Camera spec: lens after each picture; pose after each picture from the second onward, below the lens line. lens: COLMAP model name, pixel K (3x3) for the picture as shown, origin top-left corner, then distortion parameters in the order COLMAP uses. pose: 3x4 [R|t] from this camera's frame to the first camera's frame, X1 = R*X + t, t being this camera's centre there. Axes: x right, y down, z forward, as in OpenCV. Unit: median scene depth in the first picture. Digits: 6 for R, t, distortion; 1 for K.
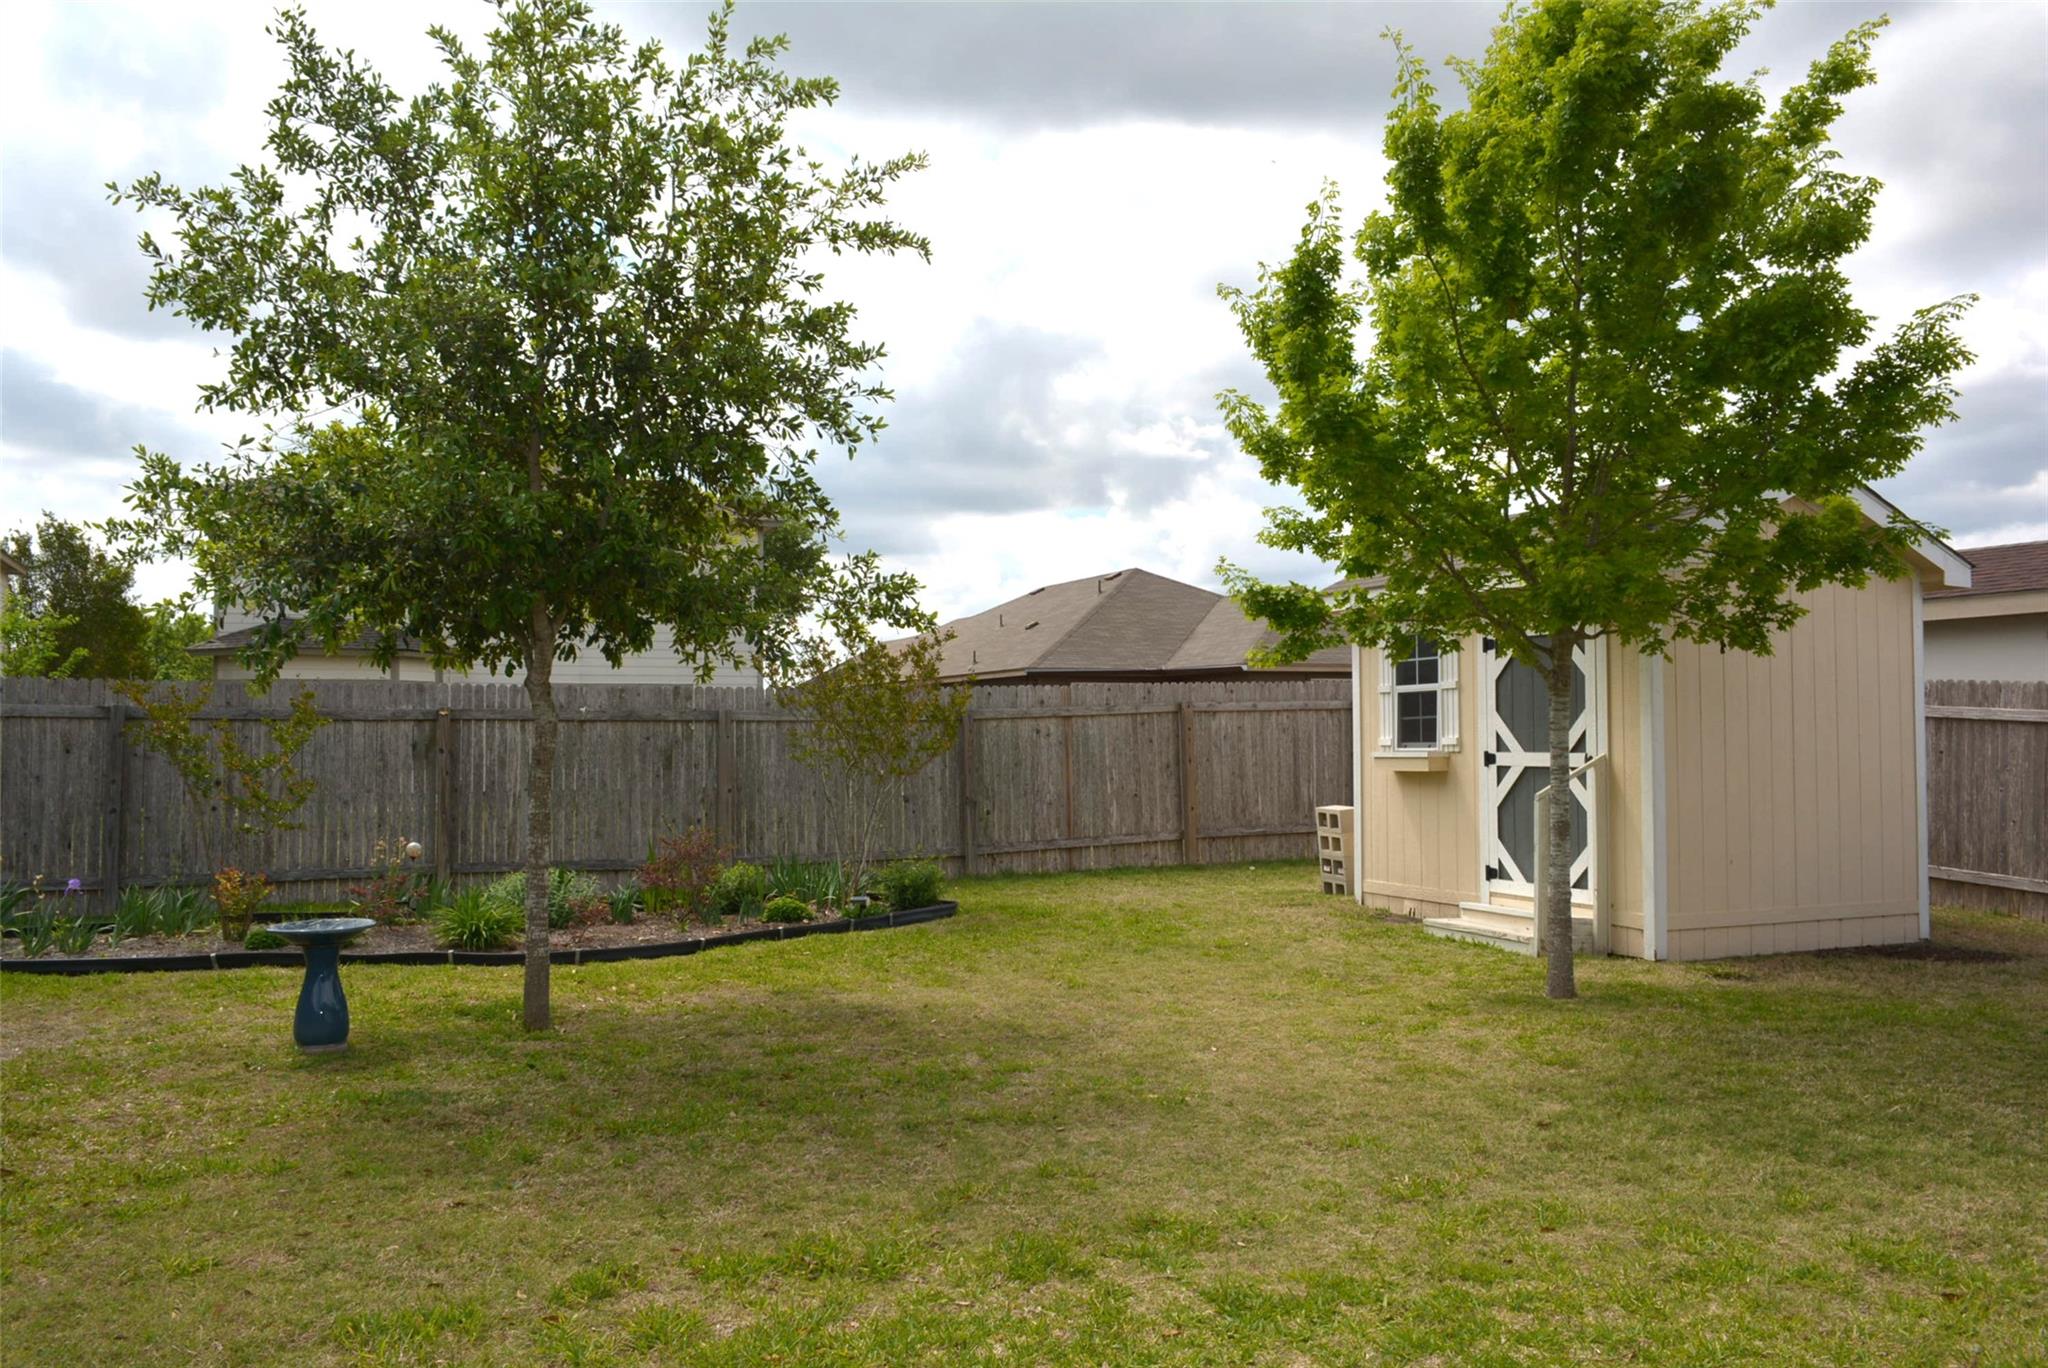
lens RADIAL K [[1596.5, 0, 1035.8], [0, 1596.5, 682.9], [0, 0, 1]] dist [-0.011352, 0.000733]
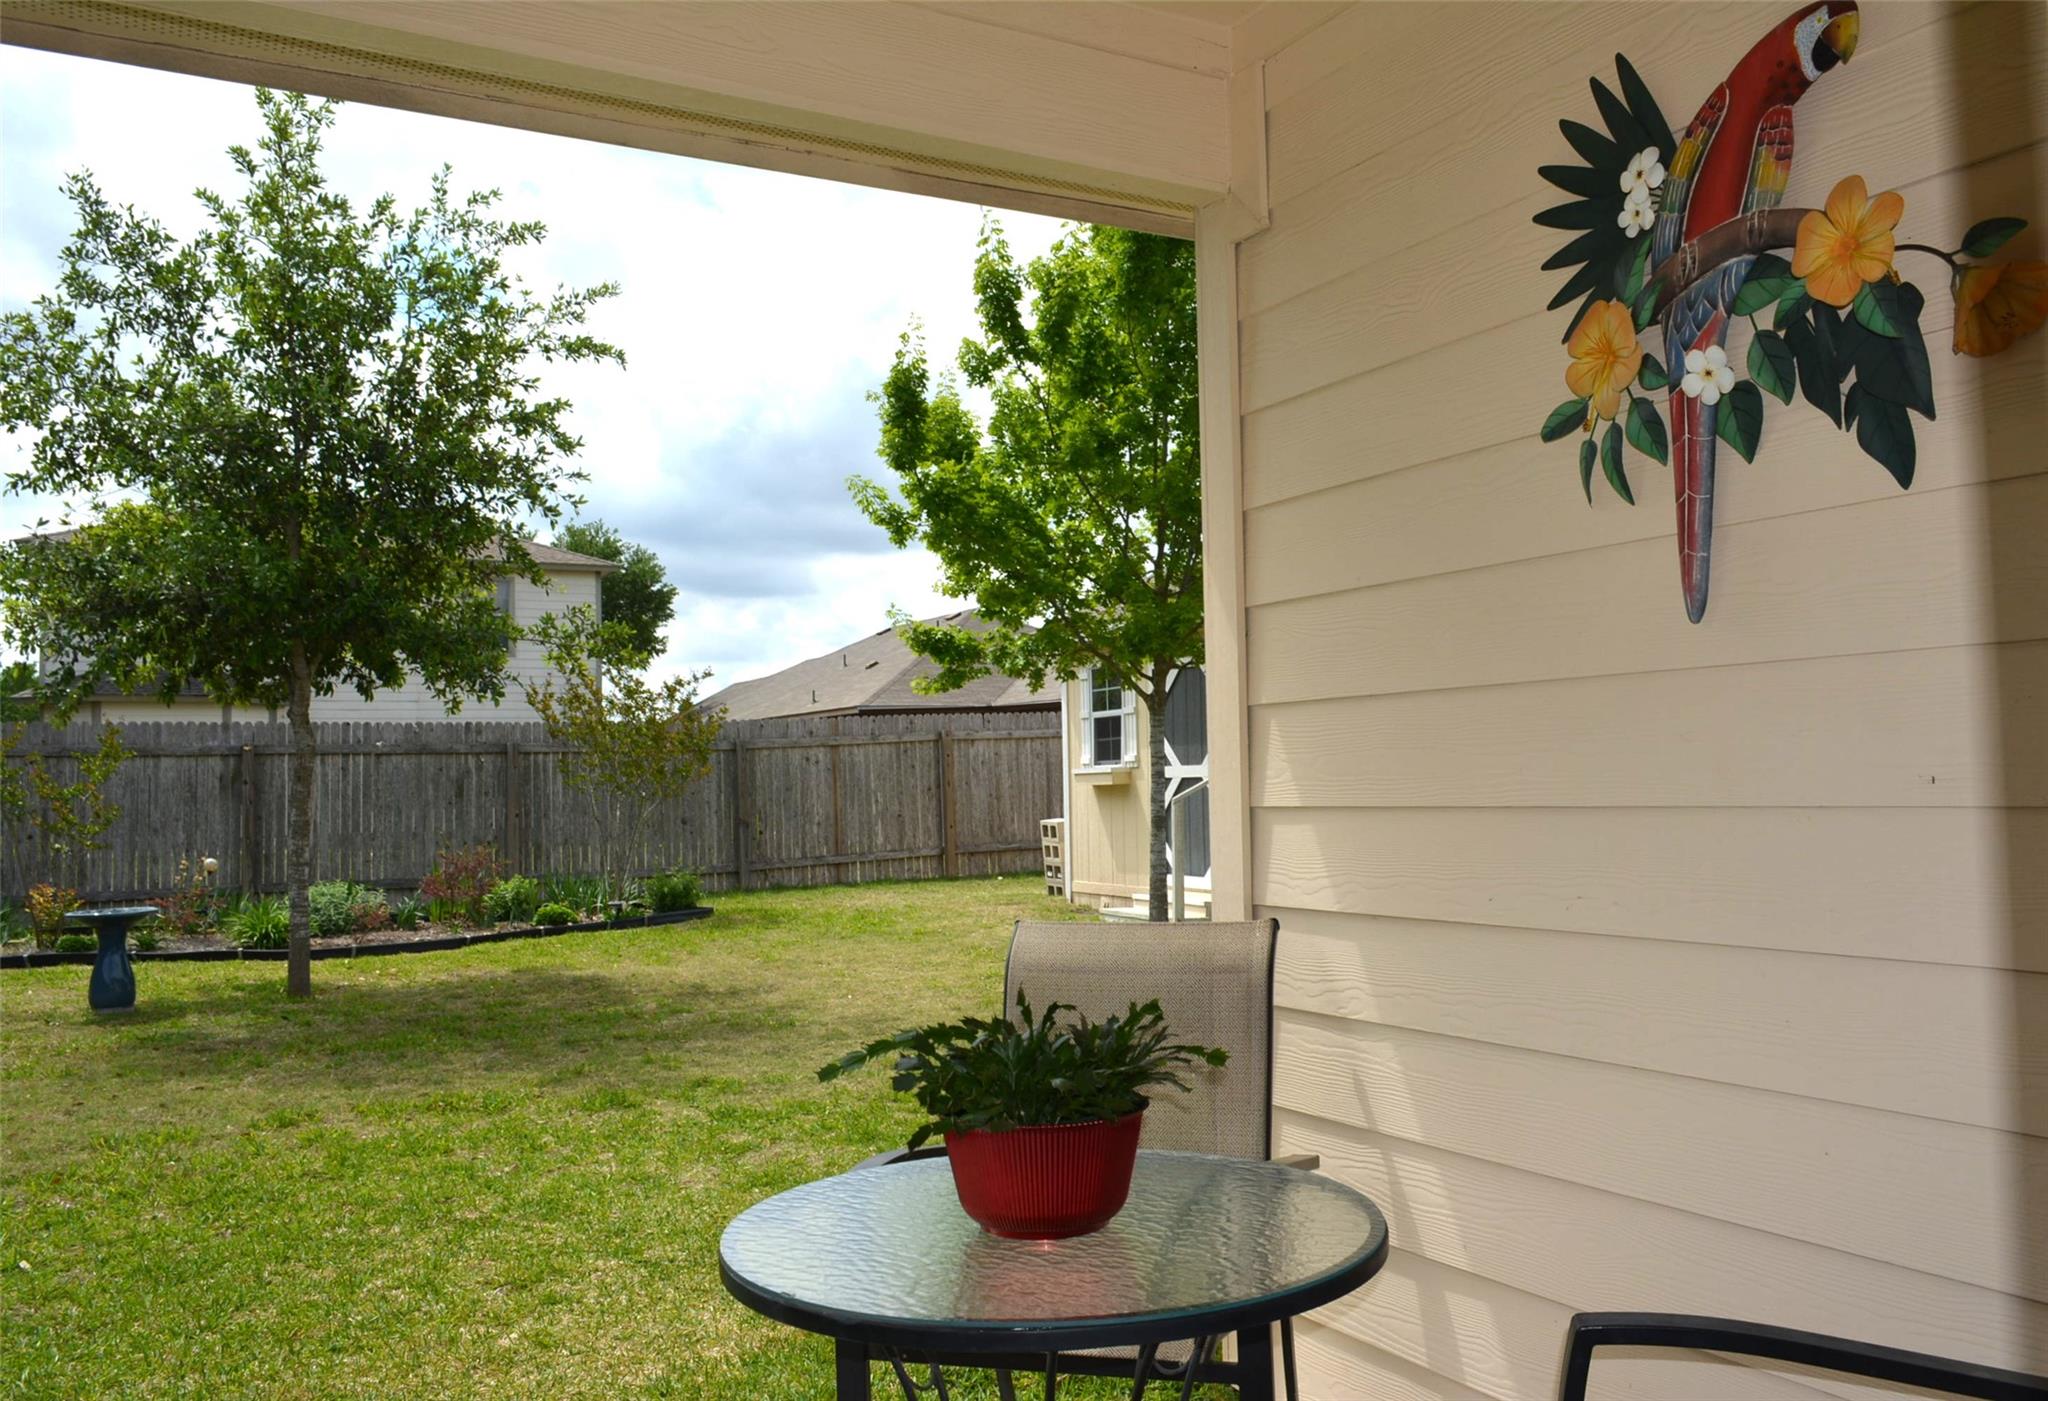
lens RADIAL K [[1638.3, 0, 1052.3], [0, 1638.3, 700.7], [0, 0, 1]] dist [-0.005023, -0.001158]
pose [[0.997164, -0.012524, 0.074216, 0.163559], [0.013581, 0.999813, -0.013751, 0.014456], [-0.074030, 0.014720, 0.997147, -0.280791]]
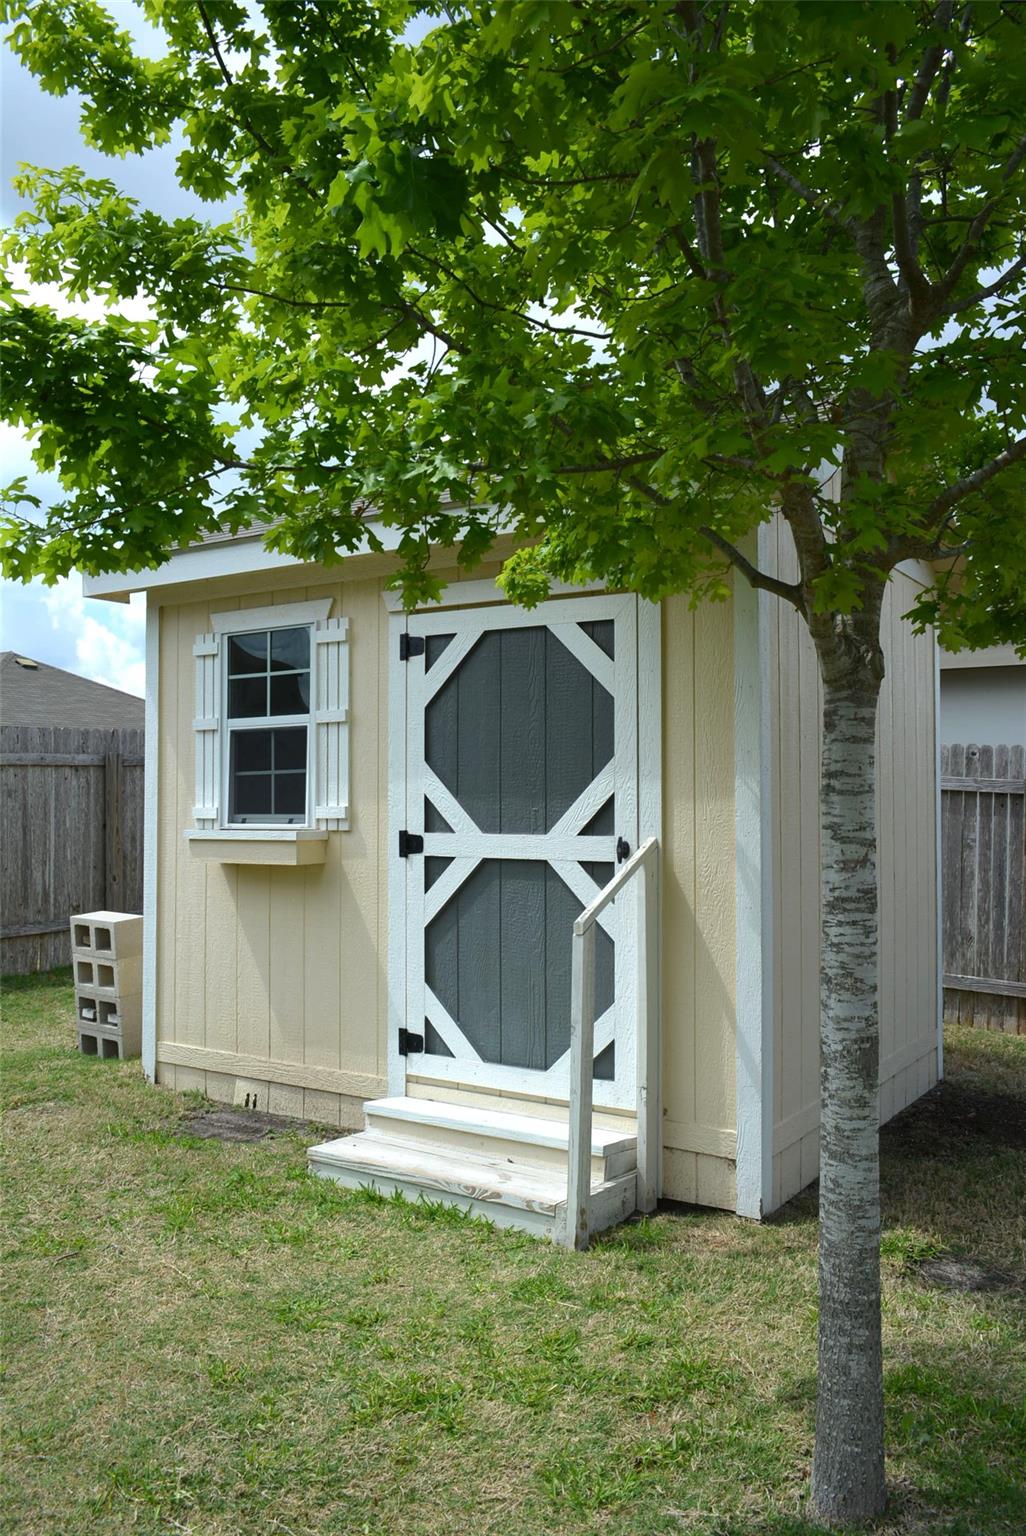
lens RADIAL K [[1197.4, 0, 503.5], [0, 1197.4, 767.3], [0, 0, 1]] dist [-0.011352, 0.000733]
pose [[0.845727, 0.020433, 0.533225, 0.113043], [-0.023340, 0.999727, -0.001291, 0.027372], [-0.533105, -0.011354, 0.845973, 0.855629]]
